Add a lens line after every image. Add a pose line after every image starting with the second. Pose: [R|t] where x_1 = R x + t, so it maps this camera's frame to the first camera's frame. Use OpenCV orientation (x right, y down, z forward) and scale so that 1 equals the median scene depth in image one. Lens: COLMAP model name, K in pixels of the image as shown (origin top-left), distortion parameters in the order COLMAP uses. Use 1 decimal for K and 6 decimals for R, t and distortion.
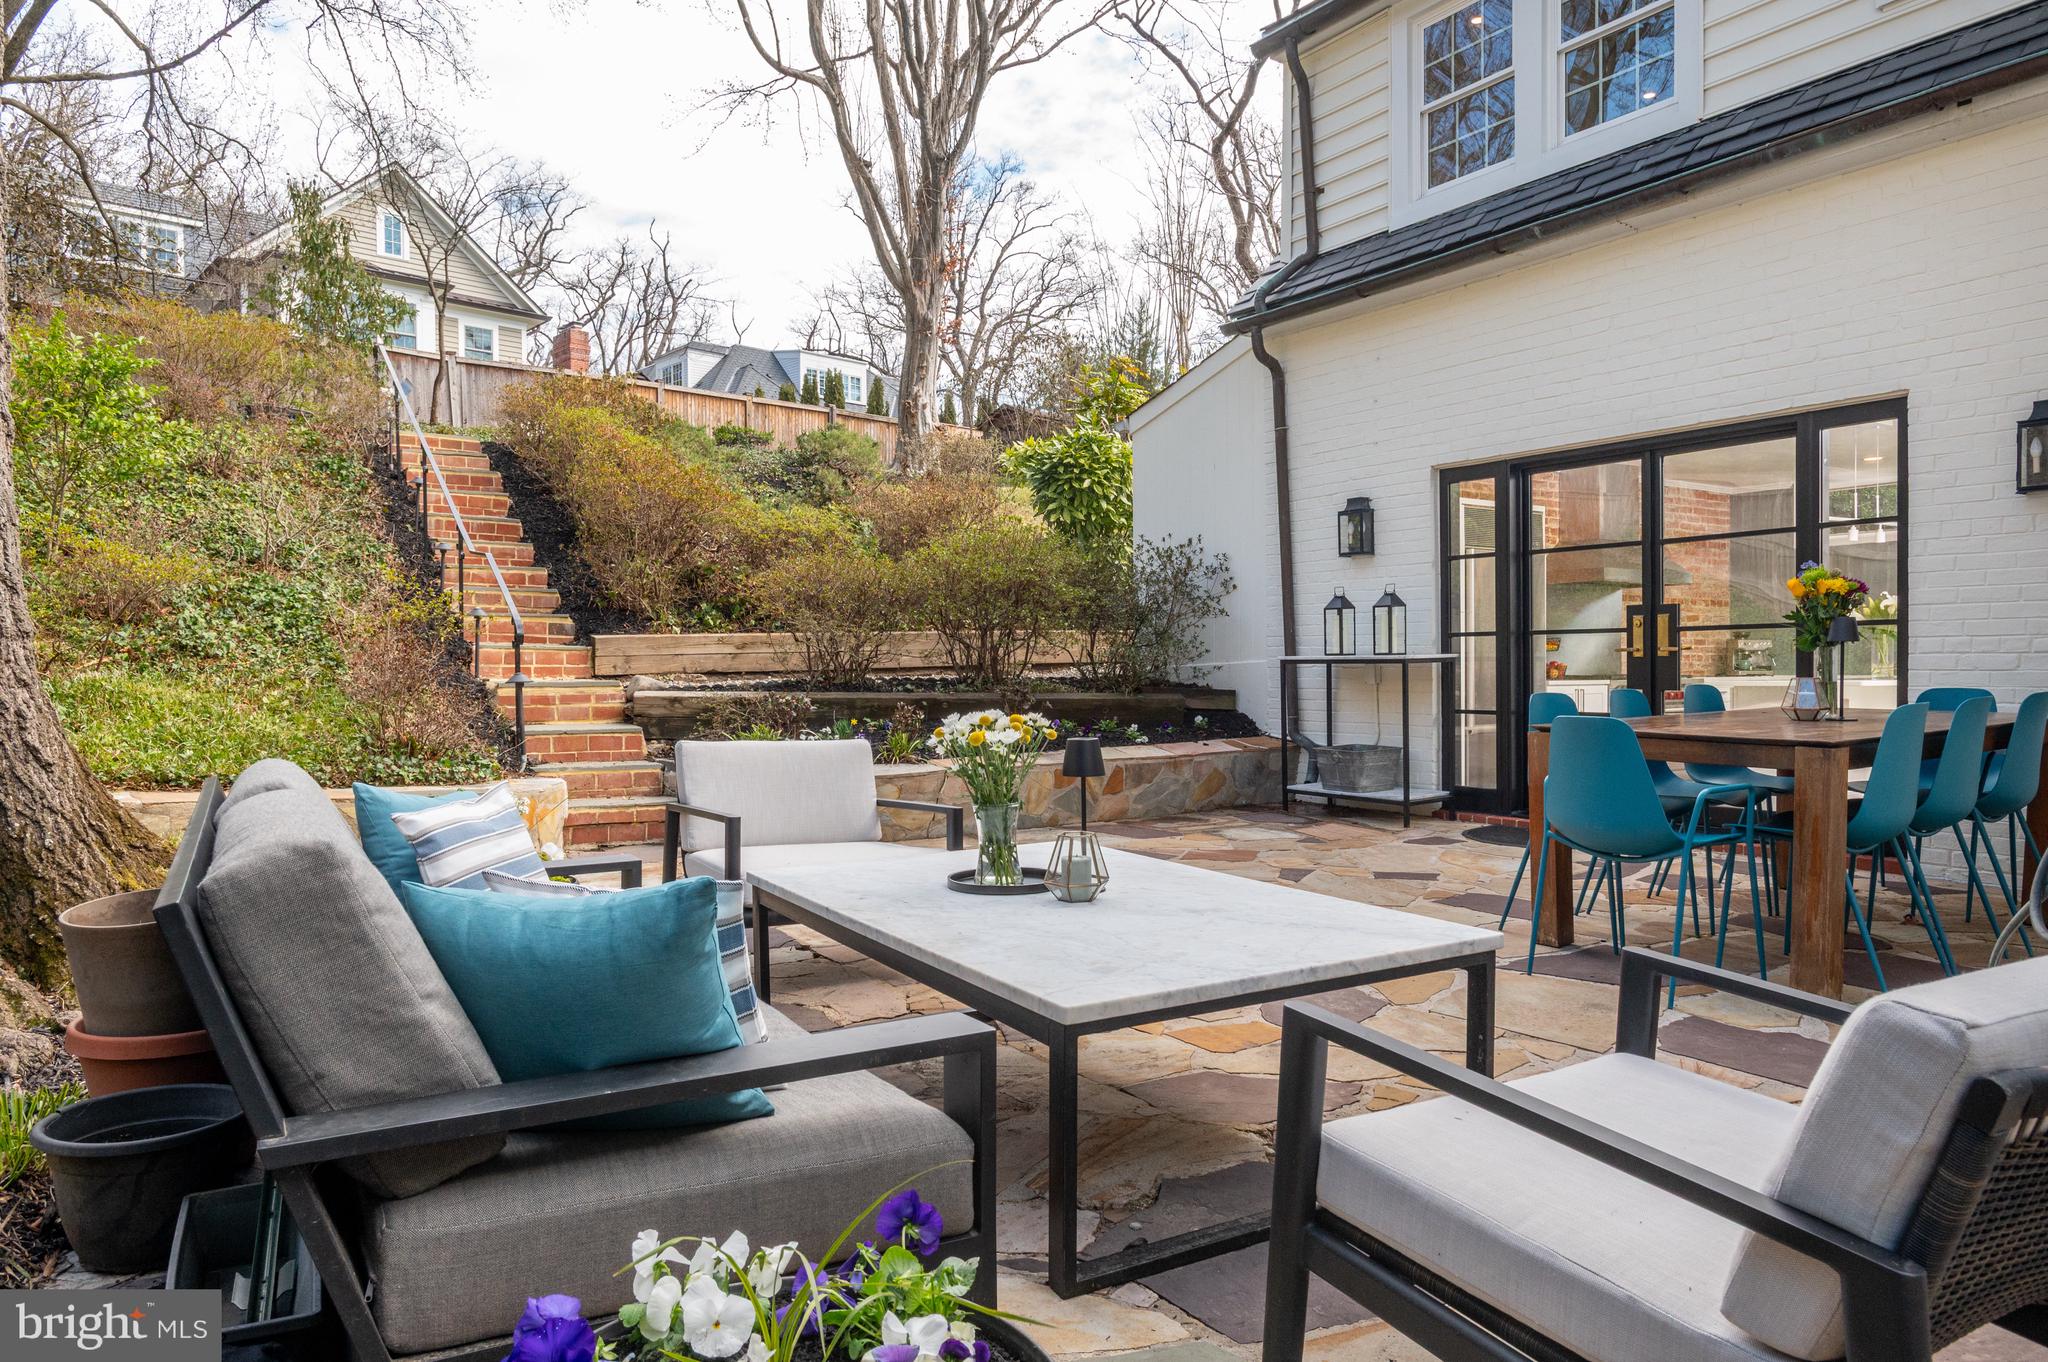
lens RADIAL K [[1280.0, 0, 1025.6], [0, 1280.0, 674.1], [0, 0, 1]] dist [-0.005067, -0.000768]
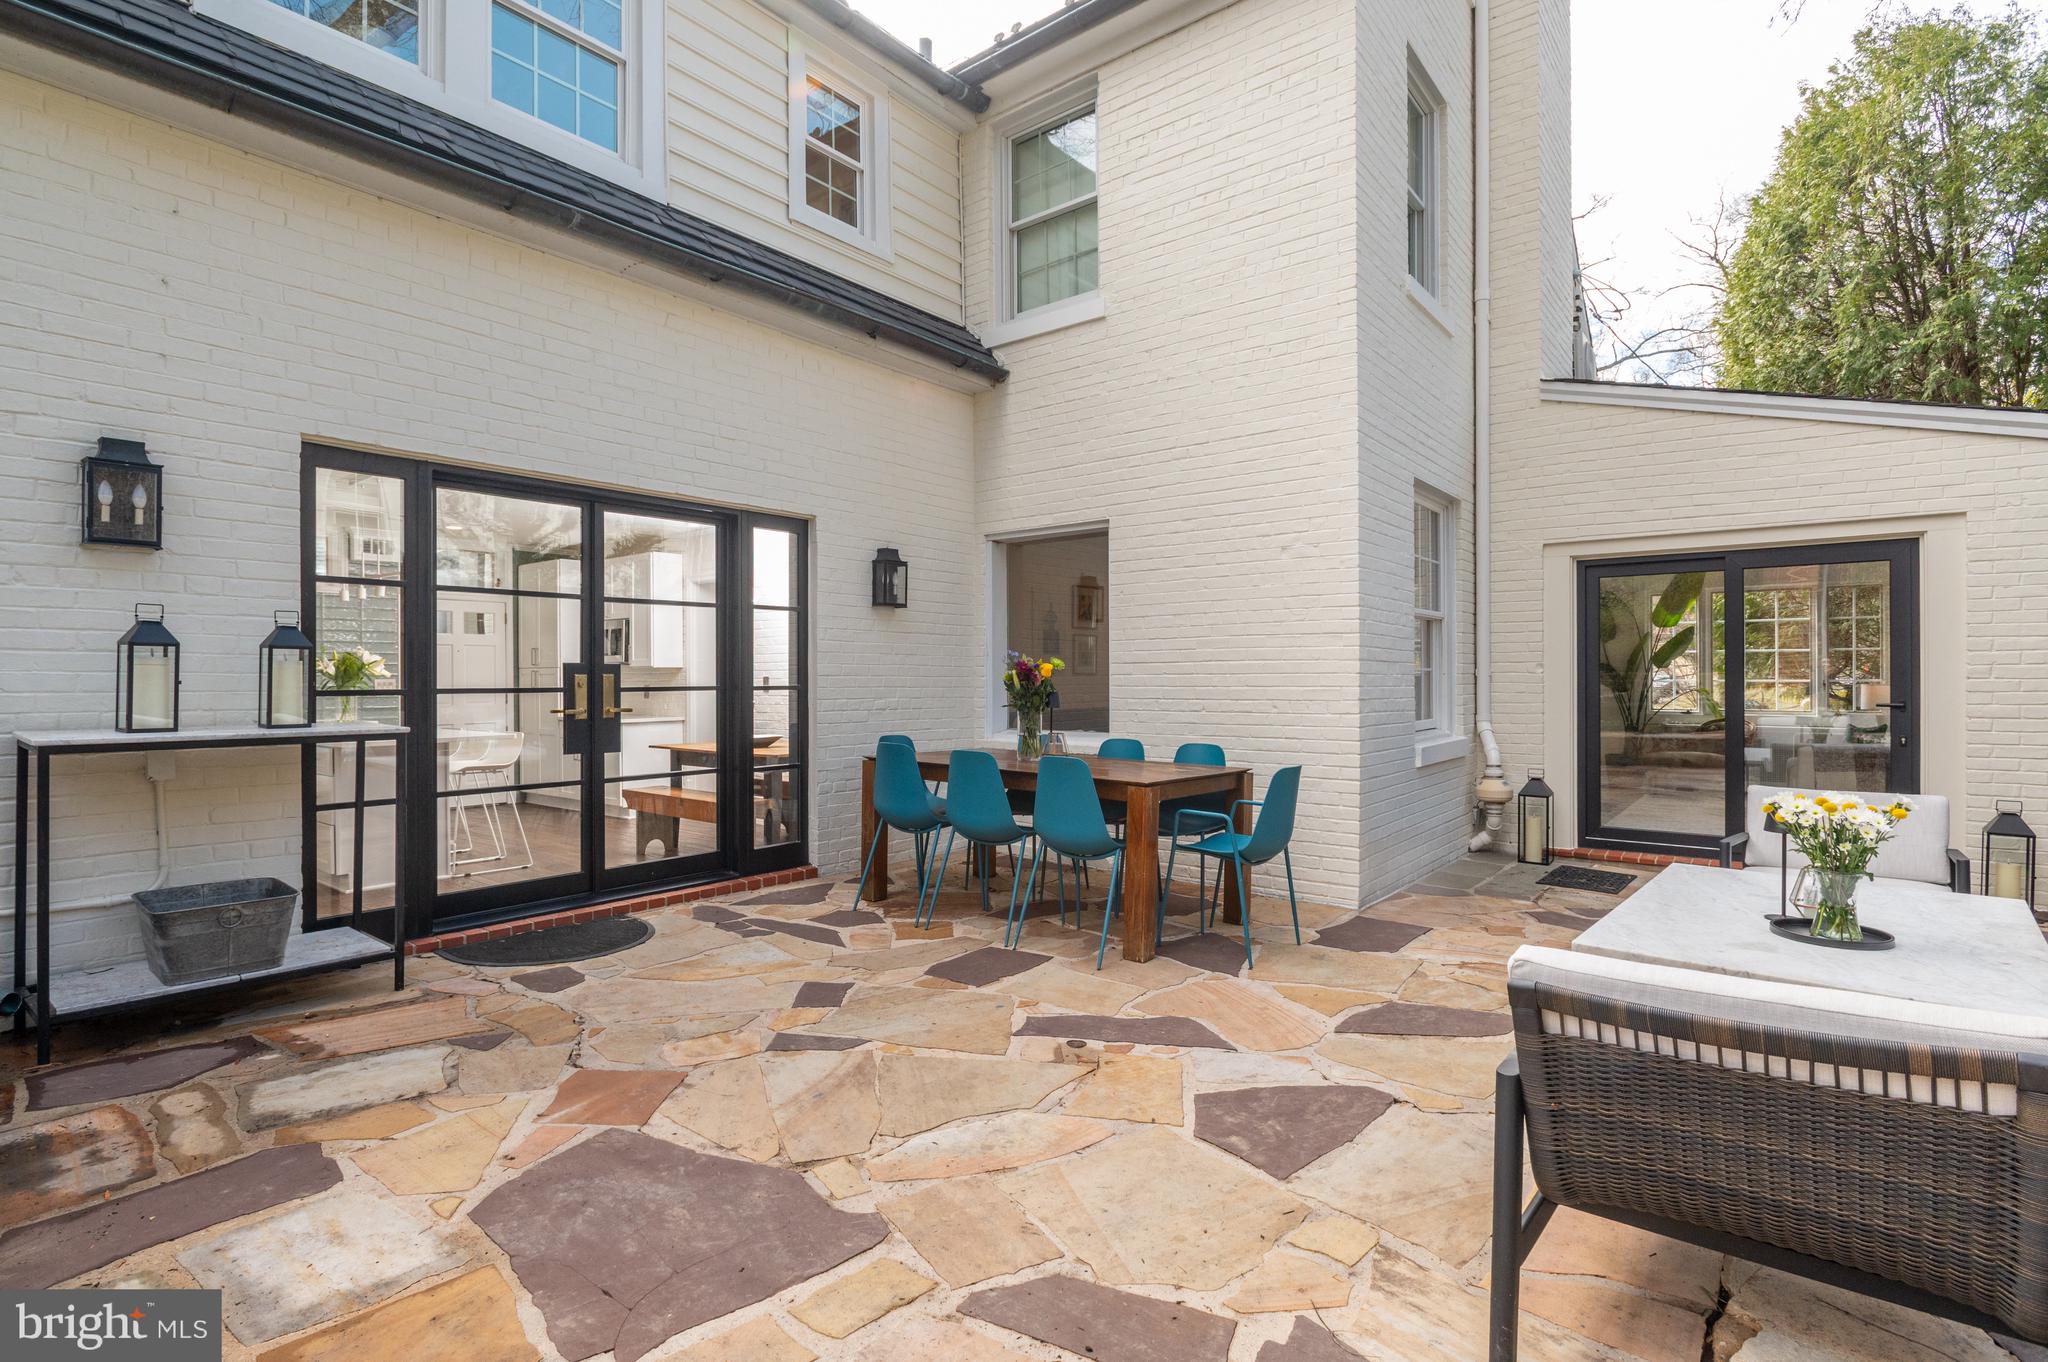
lens RADIAL K [[993.1, 0, 1028.4], [0, 993.1, 672.5], [0, 0, 1]] dist [-0.013698, 0.003707]
pose [[-0.342069, 0.000638, 0.939675, -0.302802], [0.006471, 0.999978, 0.001677, -0.045813], [-0.939653, 0.006655, -0.342065, 0.926848]]
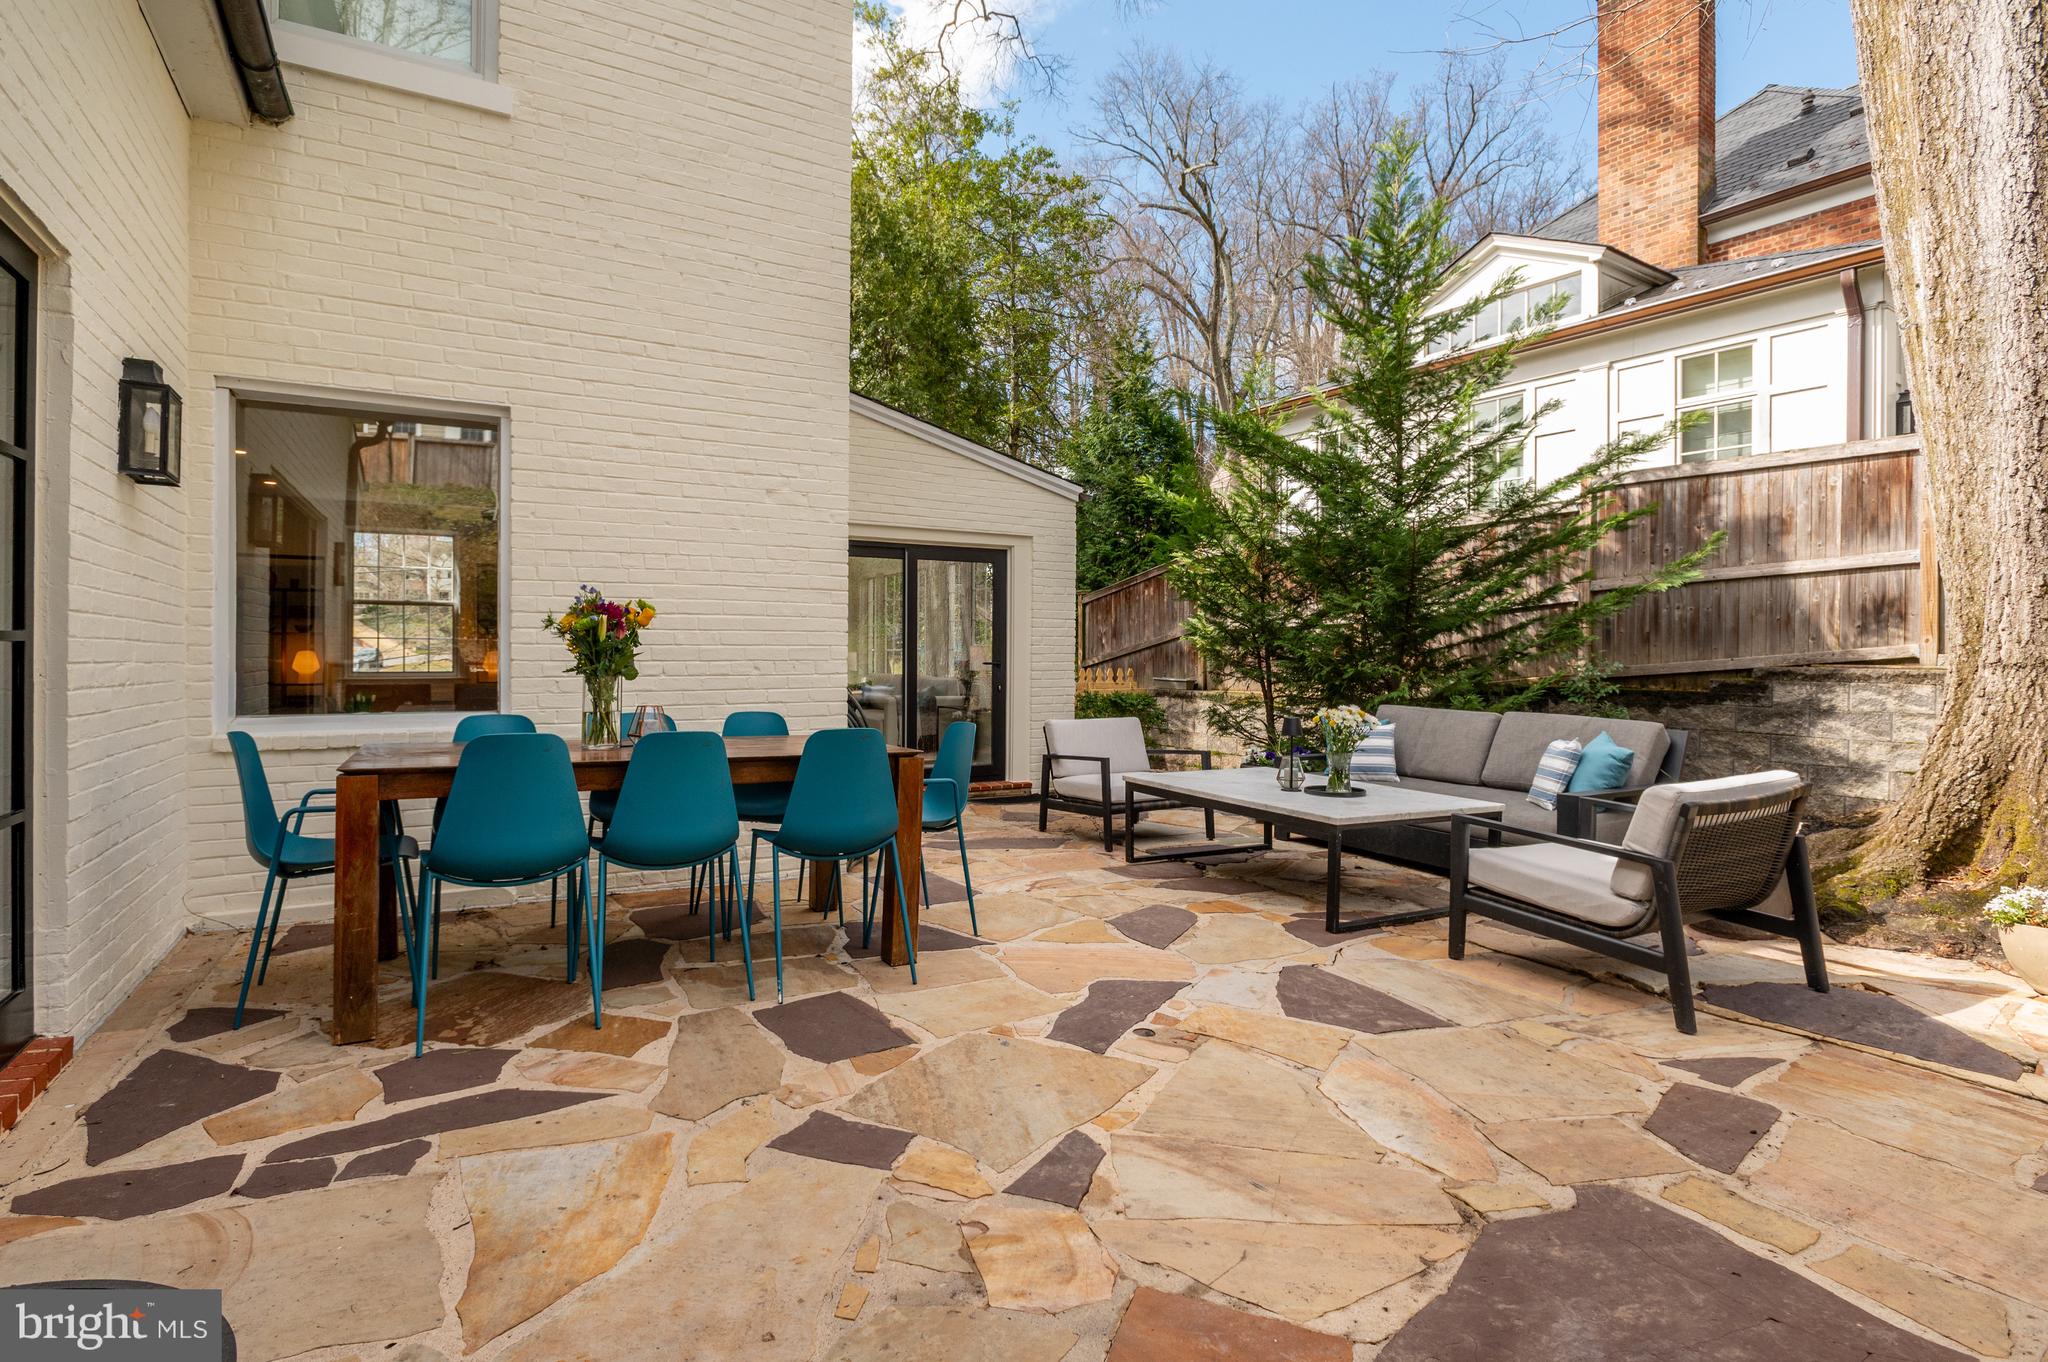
lens RADIAL K [[993.1, 0, 993.1], [0, 993.1, 654.2], [0, 0, 1]] dist [-0.013698, 0.003707]
pose [[-0.999301, -0.008715, 0.036343, 0.163070], [-0.008470, 0.999940, 0.006881, -0.032605], [-0.036401, 0.006568, -0.999316, 1.159056]]
